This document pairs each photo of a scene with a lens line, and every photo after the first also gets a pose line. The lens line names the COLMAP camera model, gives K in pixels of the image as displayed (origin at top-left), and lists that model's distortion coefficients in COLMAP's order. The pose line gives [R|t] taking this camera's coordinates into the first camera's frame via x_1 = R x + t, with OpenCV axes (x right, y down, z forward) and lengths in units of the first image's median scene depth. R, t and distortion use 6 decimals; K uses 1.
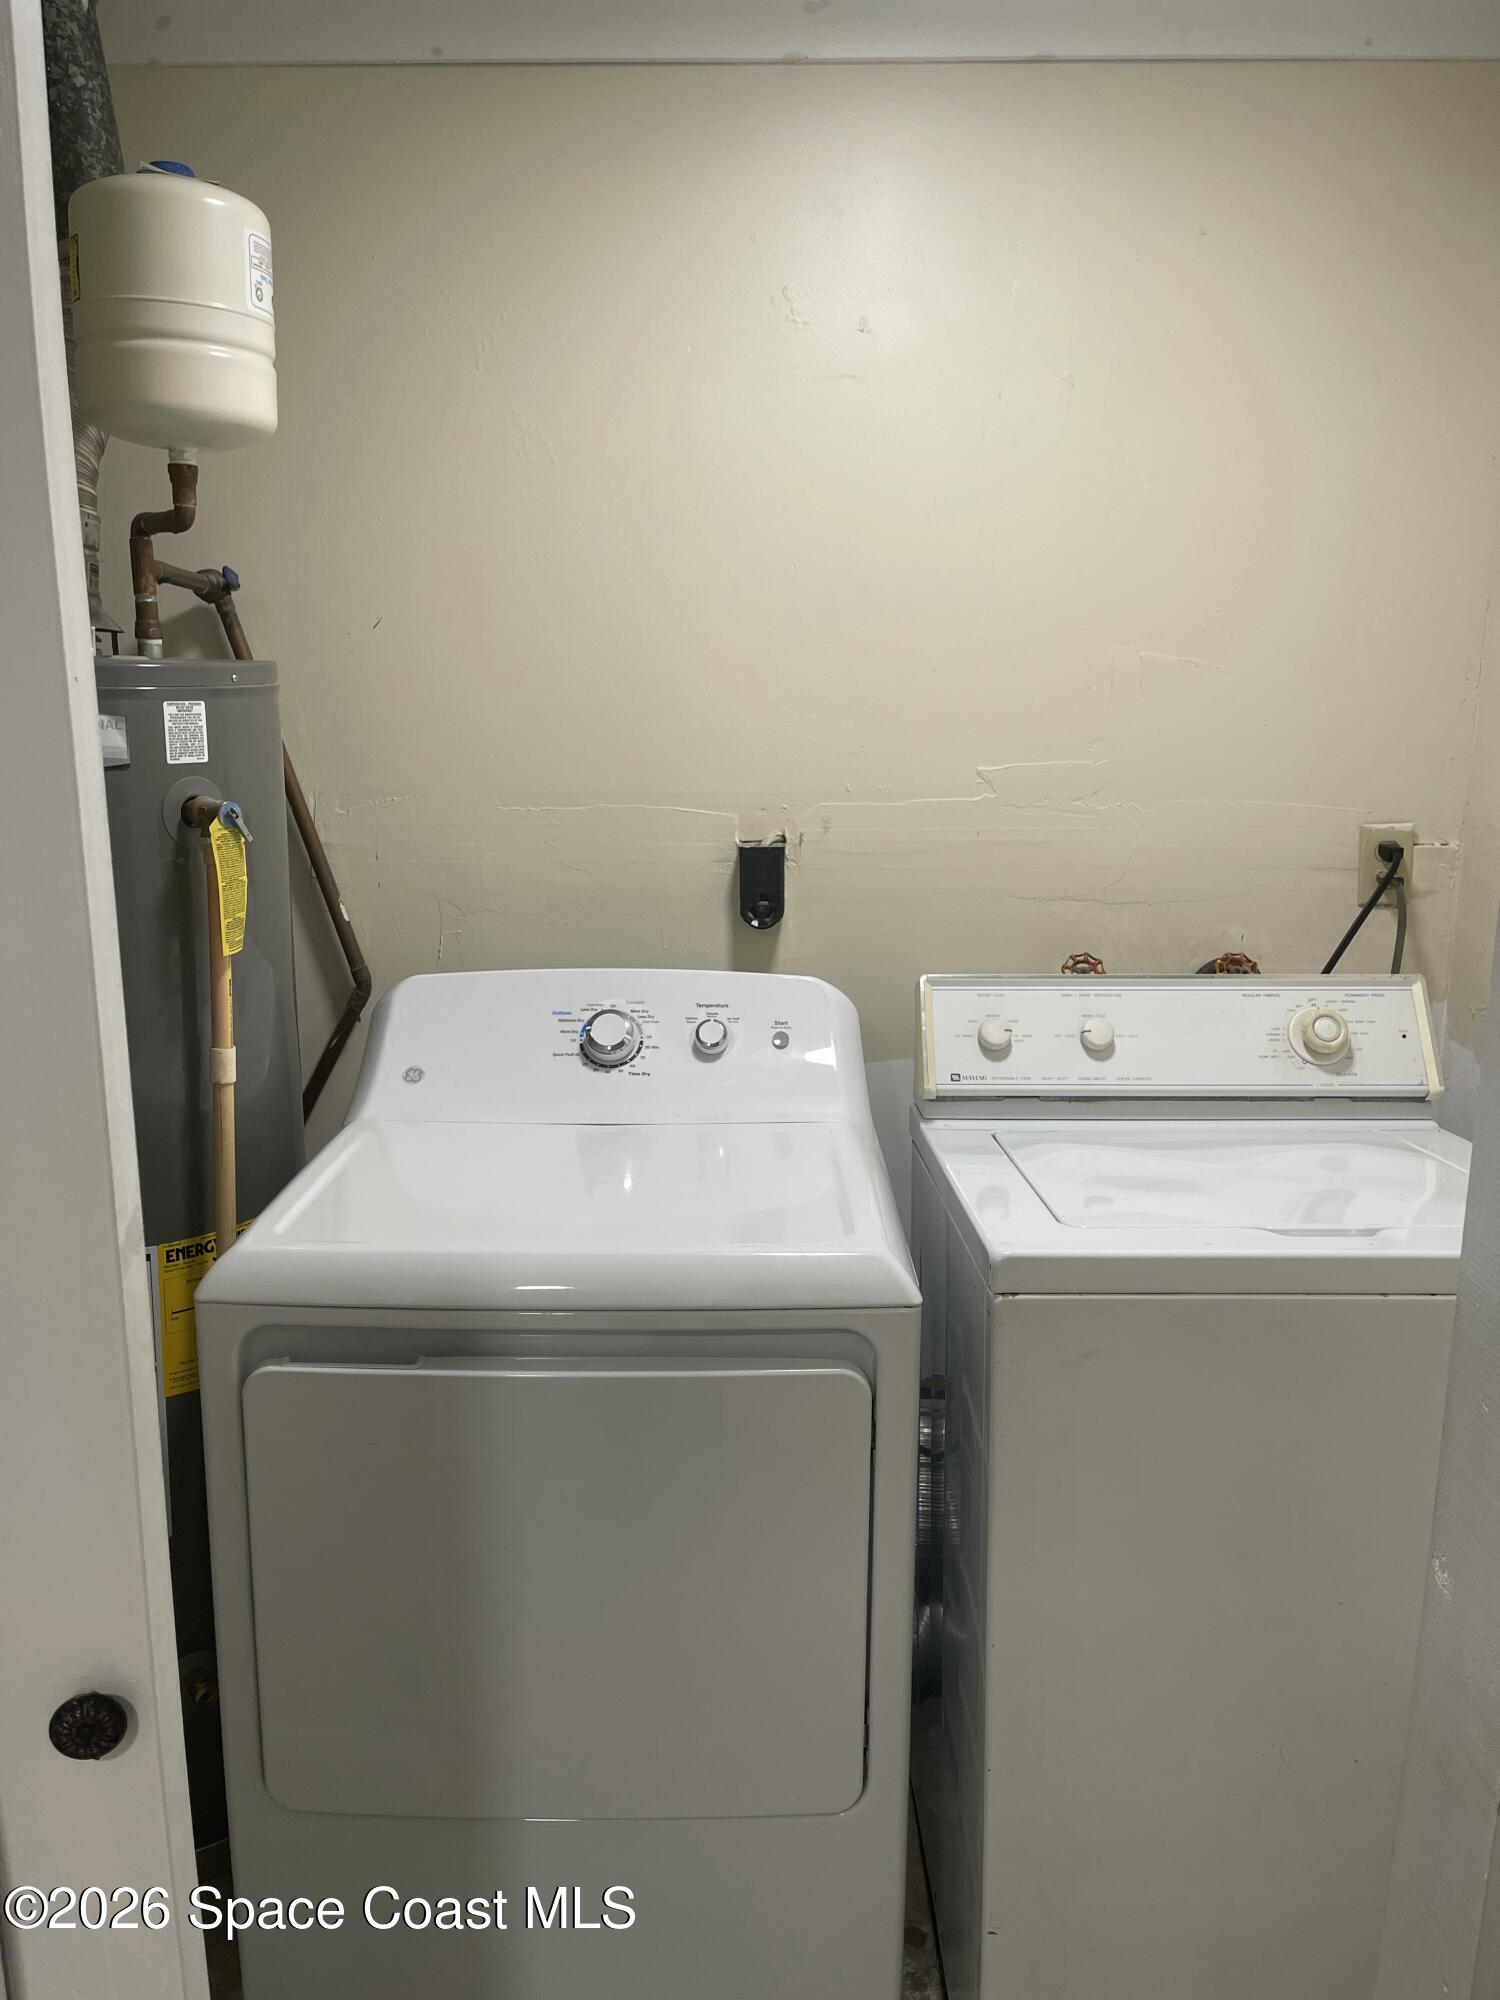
lens RADIAL K [[1488.4, 0, 738.7], [0, 1488.4, 995.3], [0, 0, 1]] dist [0.051269, -0.089411]
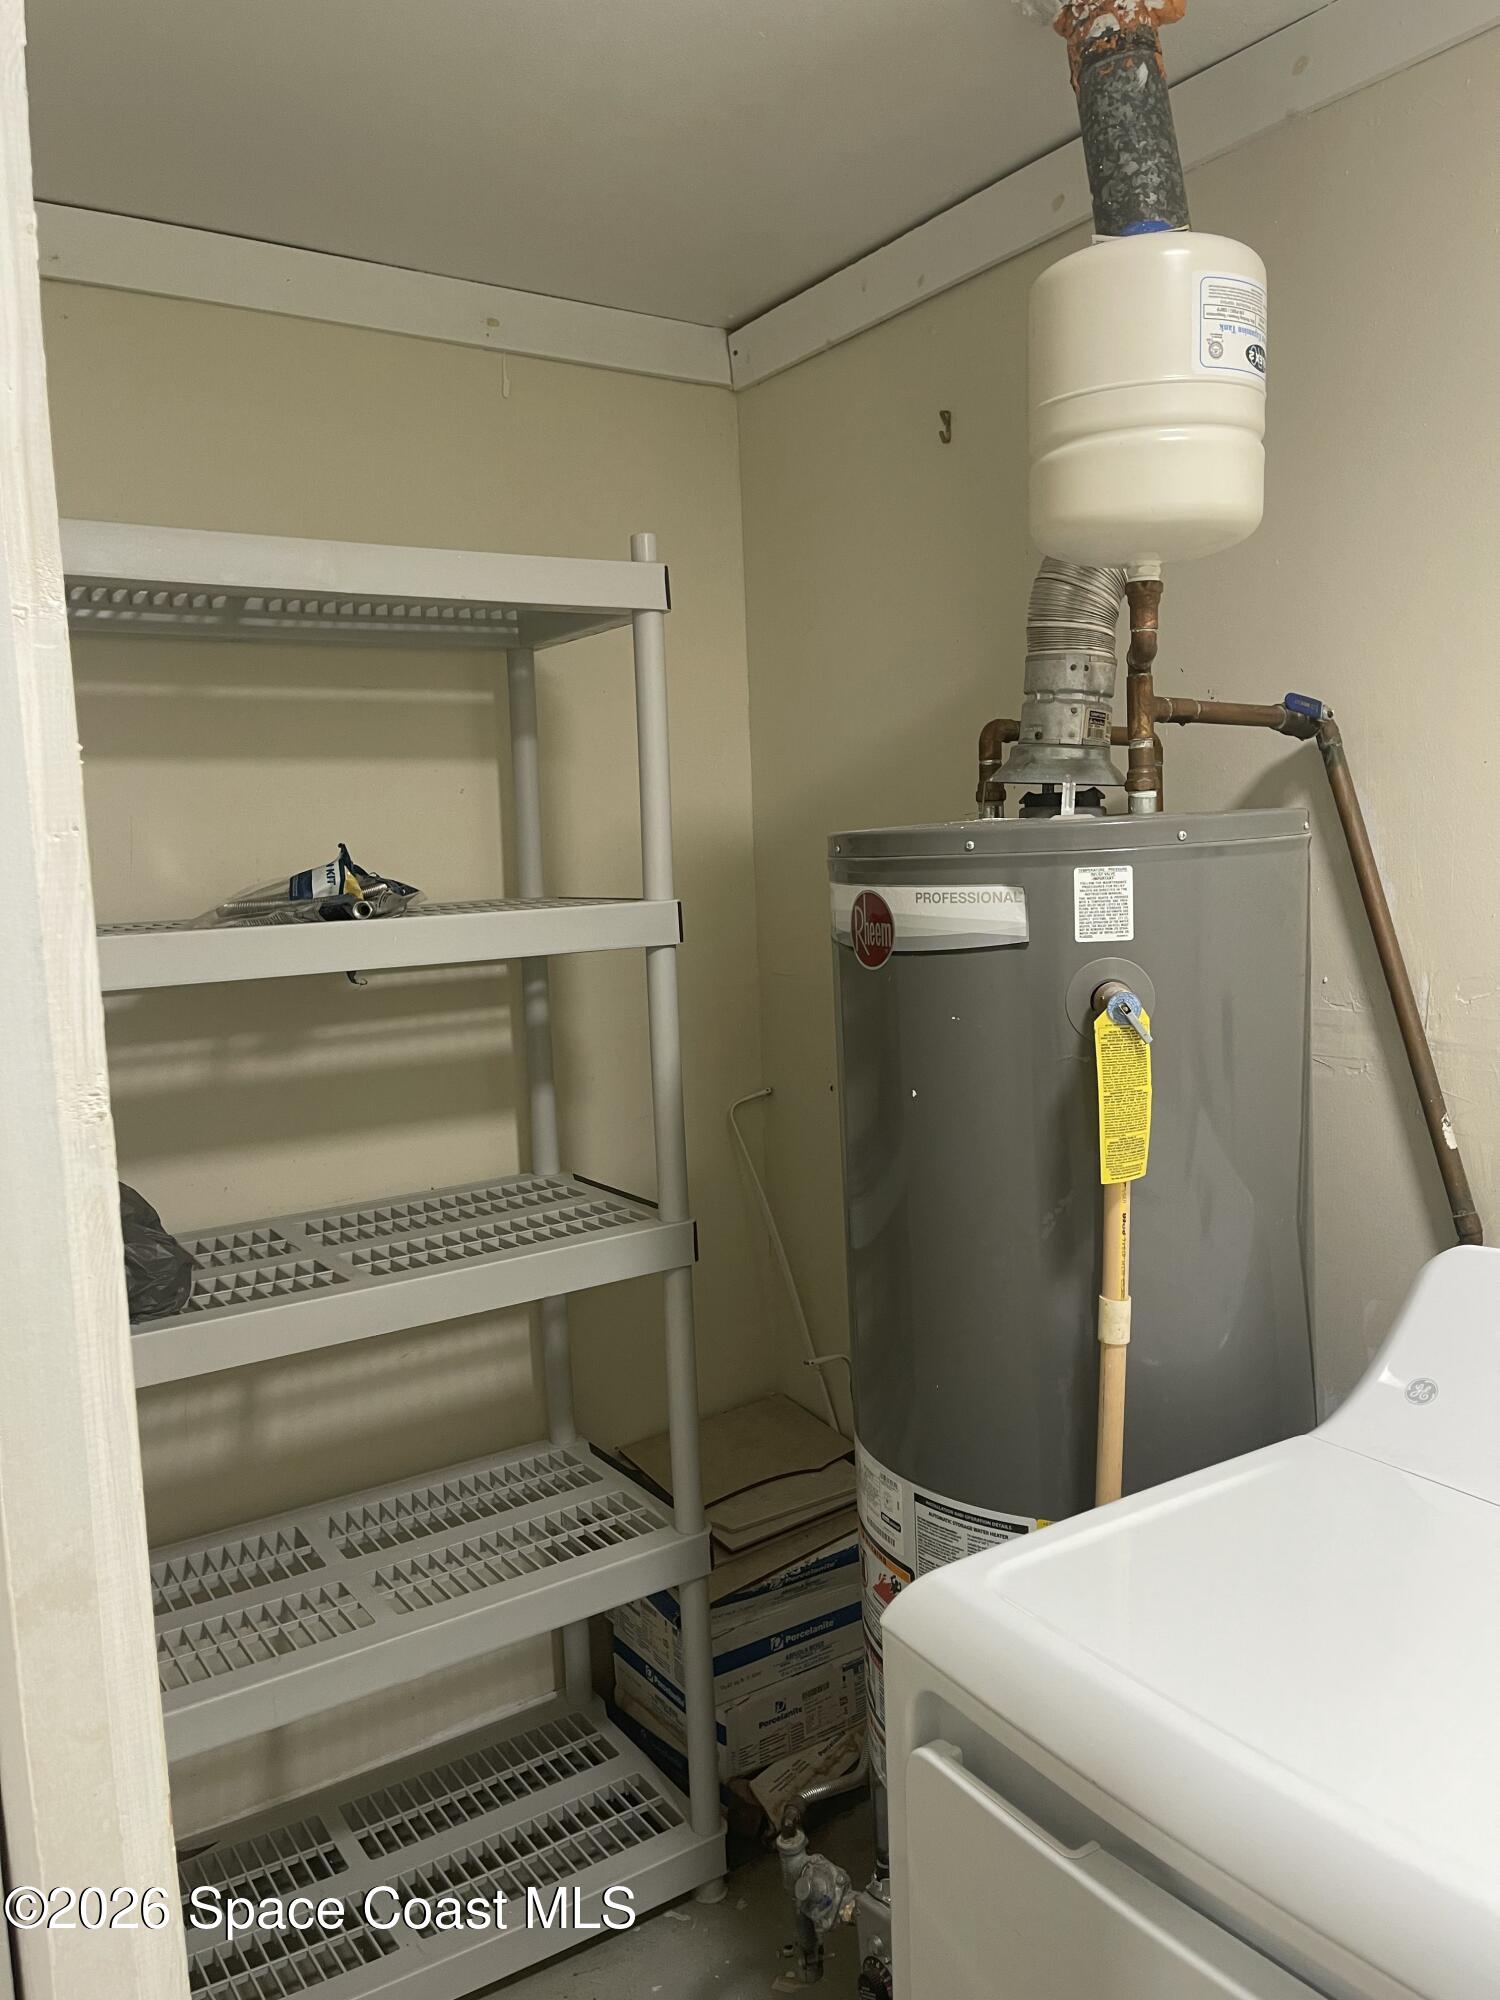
lens RADIAL K [[1488.4, 0, 746.6], [0, 1488.4, 990.2], [0, 0, 1]] dist [0.051269, -0.089411]
pose [[0.549739, 0.057279, -0.833370, 0.204267], [-0.133685, 0.990820, -0.020085, -0.085952], [0.824570, 0.122451, 0.552350, 0.391621]]
